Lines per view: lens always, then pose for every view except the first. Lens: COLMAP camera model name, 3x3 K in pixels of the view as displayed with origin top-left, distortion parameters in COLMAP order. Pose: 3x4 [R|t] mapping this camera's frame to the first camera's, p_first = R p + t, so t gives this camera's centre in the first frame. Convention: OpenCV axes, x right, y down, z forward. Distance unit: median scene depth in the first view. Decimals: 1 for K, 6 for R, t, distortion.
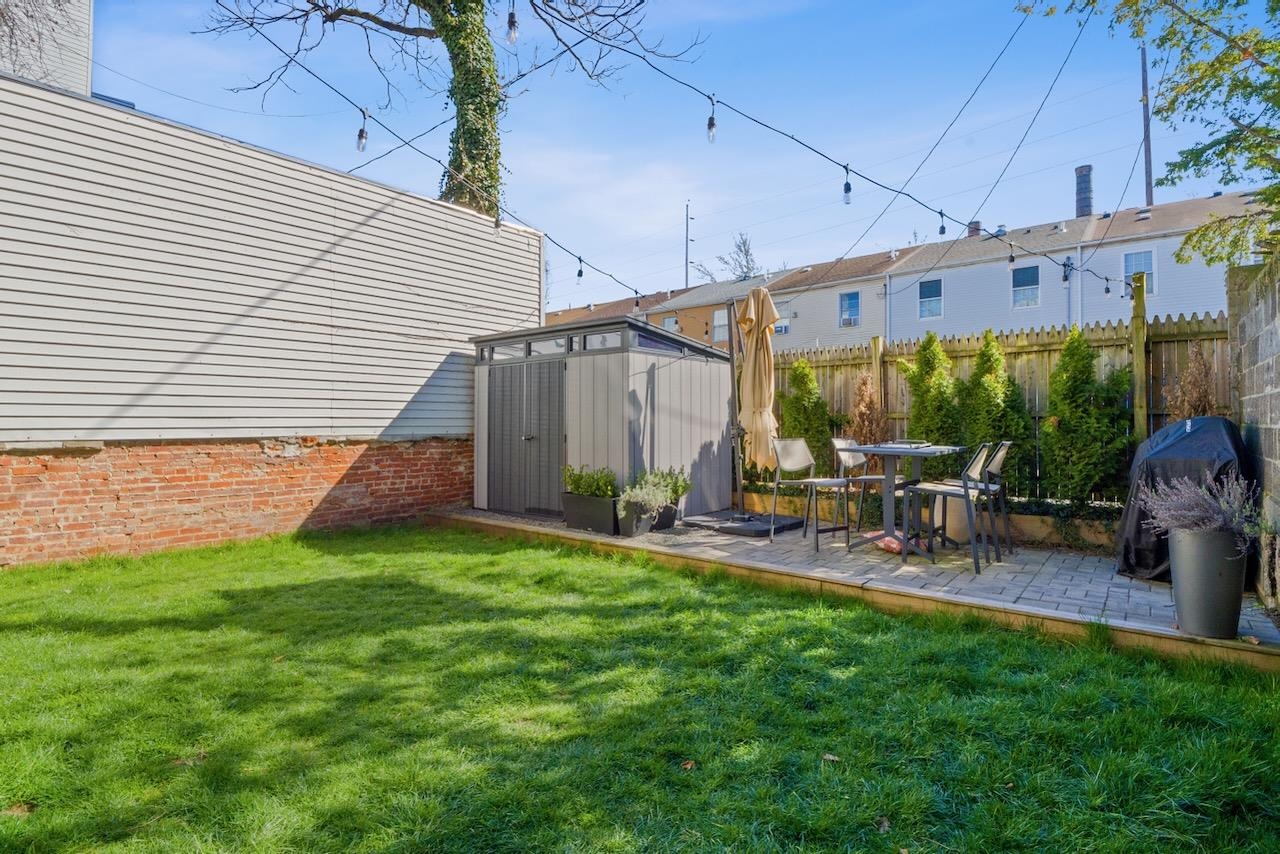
lens RADIAL K [[626.5, 0, 643.5], [0, 626.5, 426.2], [0, 0, 1]] dist [0.046875, -0.047332]
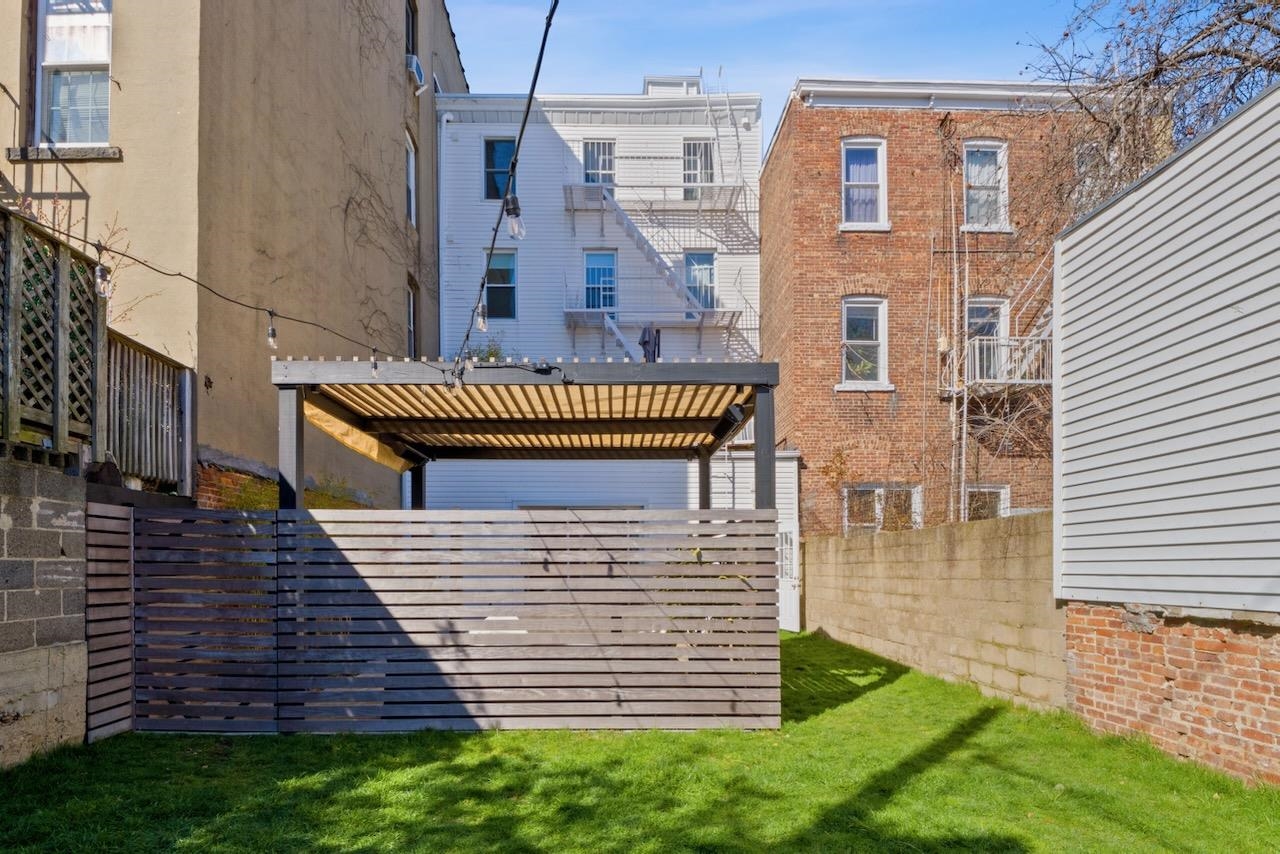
lens RADIAL K [[626.5, 0, 643.5], [0, 626.5, 426.2], [0, 0, 1]] dist [0.046875, -0.047332]
pose [[-0.742086, -0.132863, -0.657005, 0.113578], [-0.003159, 0.980841, -0.194783, -0.044252], [0.670297, -0.142470, -0.728288, 1.120198]]
